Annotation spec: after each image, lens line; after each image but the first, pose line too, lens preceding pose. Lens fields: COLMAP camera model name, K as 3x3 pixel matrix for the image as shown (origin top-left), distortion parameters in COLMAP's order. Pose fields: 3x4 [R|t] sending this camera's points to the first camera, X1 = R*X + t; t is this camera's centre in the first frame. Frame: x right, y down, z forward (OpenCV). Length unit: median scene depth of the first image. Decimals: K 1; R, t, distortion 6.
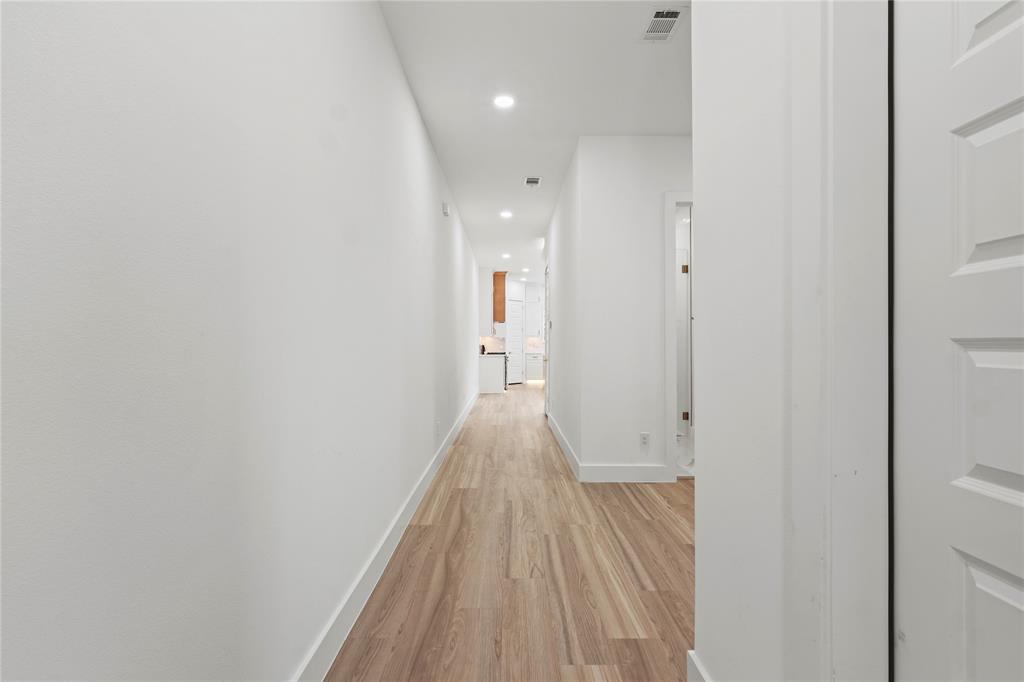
lens RADIAL K [[469.8, 0, 509.7], [0, 469.8, 339.8], [0, 0, 1]] dist [-0.004138, -0.000568]
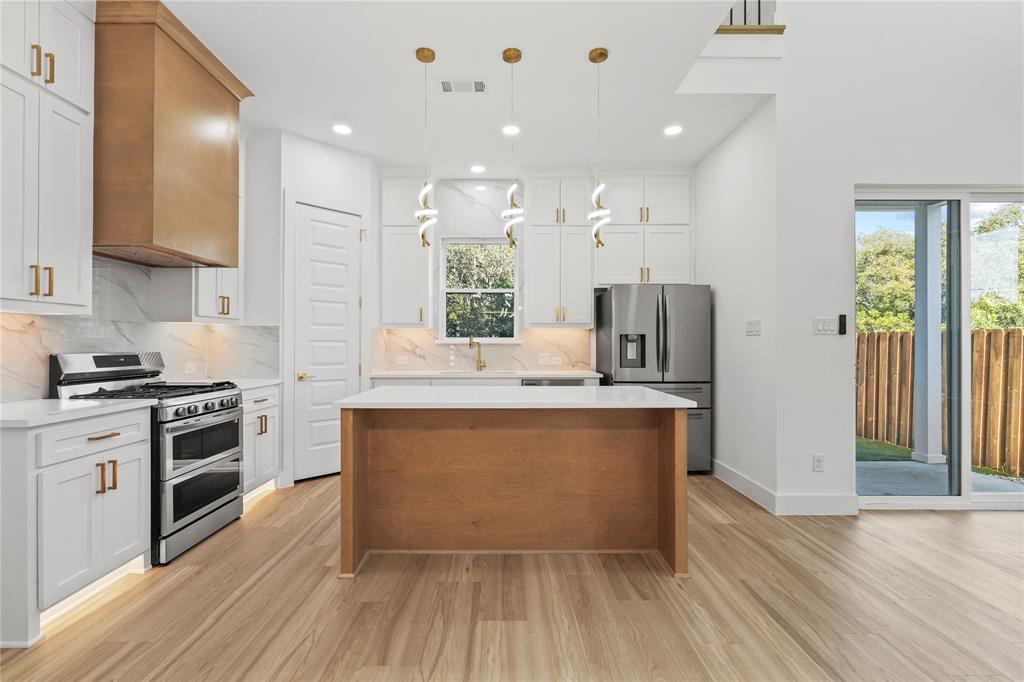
lens RADIAL K [[469.8, 0, 507.7], [0, 469.8, 340.7], [0, 0, 1]] dist [-0.004138, -0.000568]
pose [[0.999979, -0.006144, 0.002265, 0.271496], [0.006149, 0.999979, -0.001986, 0.011077], [-0.002253, 0.002000, 0.999995, 1.464165]]
